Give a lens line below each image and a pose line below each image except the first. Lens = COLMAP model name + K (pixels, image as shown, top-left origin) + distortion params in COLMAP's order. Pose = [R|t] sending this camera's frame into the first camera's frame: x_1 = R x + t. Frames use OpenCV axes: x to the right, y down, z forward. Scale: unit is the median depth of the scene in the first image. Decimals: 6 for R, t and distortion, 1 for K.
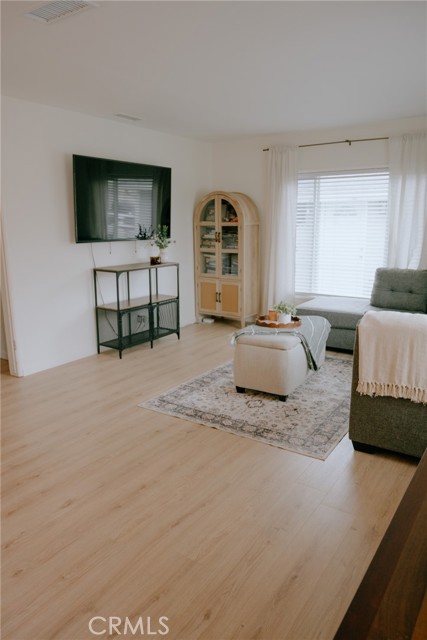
lens RADIAL K [[457.8, 0, 213.5], [0, 457.8, 320.0], [0, 0, 1]] dist [0.003974, 0.001283]
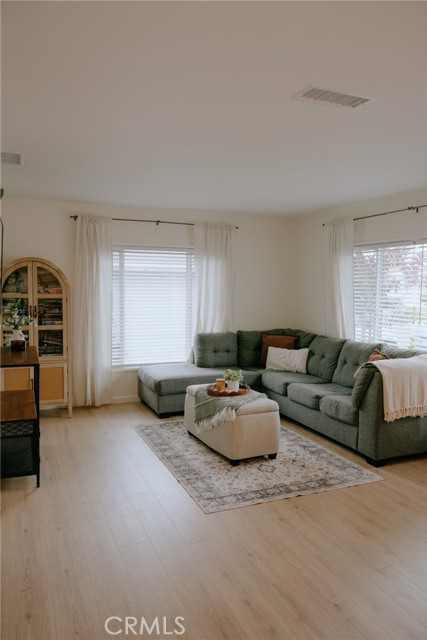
lens RADIAL K [[475.7, 0, 213.5], [0, 475.7, 320.0], [0, 0, 1]] dist [-0.004213, 0.000382]
pose [[0.553345, -0.048624, 0.831531, -0.623446], [0.163768, 0.985160, -0.051373, -0.083200], [-0.816694, 0.164605, 0.553097, 0.319987]]
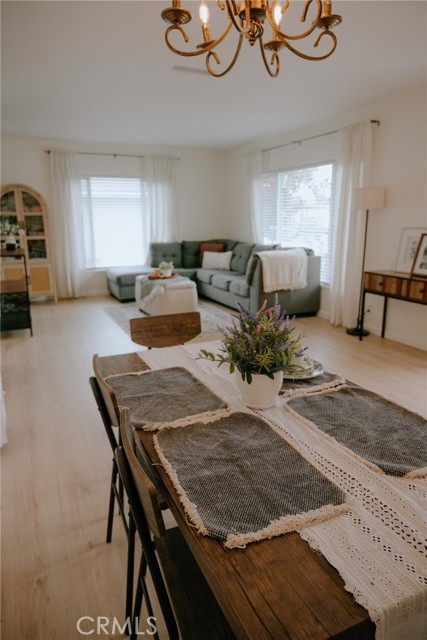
lens RADIAL K [[425.3, 0, 213.5], [0, 425.3, 320.0], [0, 0, 1]] dist [-0.007887, -0.000684]
pose [[0.522629, -0.198889, 0.829037, -0.771220], [0.184293, 0.975773, 0.117913, 0.007315], [-0.832403, 0.091161, 0.546621, 0.088177]]
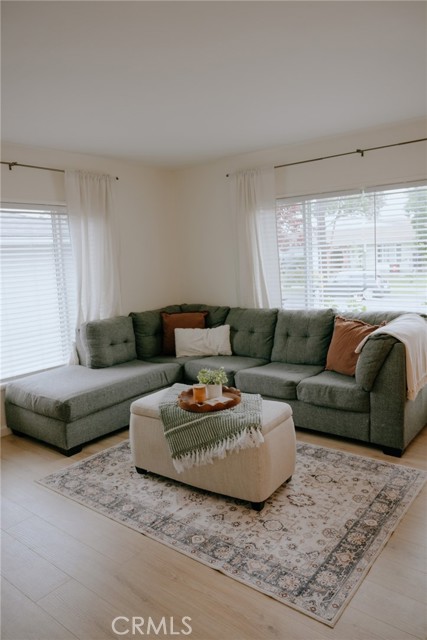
lens RADIAL K [[460.9, 0, 213.1], [0, 460.9, 304.6], [0, 0, 1]] dist [-0.000344, 0.000794]
pose [[0.088450, -0.103530, 0.990686, -0.454664], [0.259713, 0.962579, 0.077405, -0.156603], [-0.961627, 0.250448, 0.112028, 0.703508]]
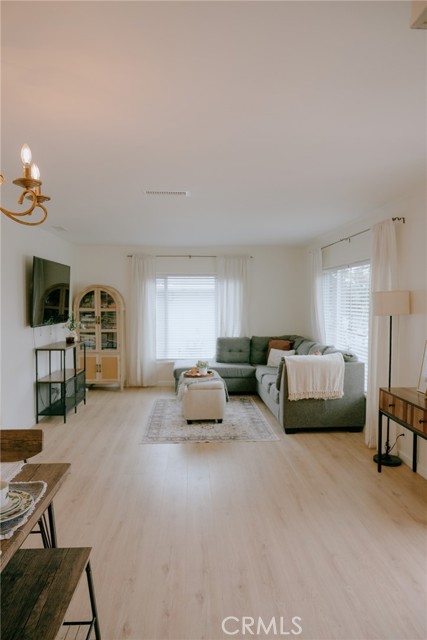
lens RADIAL K [[435.2, 0, 213.5], [0, 435.2, 320.0], [0, 0, 1]] dist [-0.002249, -0.000077]
pose [[0.798902, -0.022887, 0.601026, -0.543156], [0.125886, 0.983506, -0.129879, 0.016250], [-0.588140, 0.179421, 0.788606, -0.151930]]
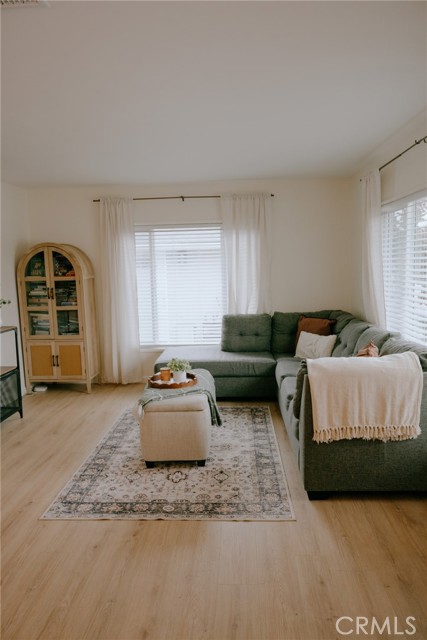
lens RADIAL K [[448.5, 0, 213.5], [0, 448.5, 320.0], [0, 0, 1]] dist [0.003704, 0.001472]
pose [[0.860557, -0.078754, 0.503230, -0.191373], [0.129641, 0.989303, -0.066873, -0.037601], [-0.492581, 0.122787, 0.861561, 0.125239]]
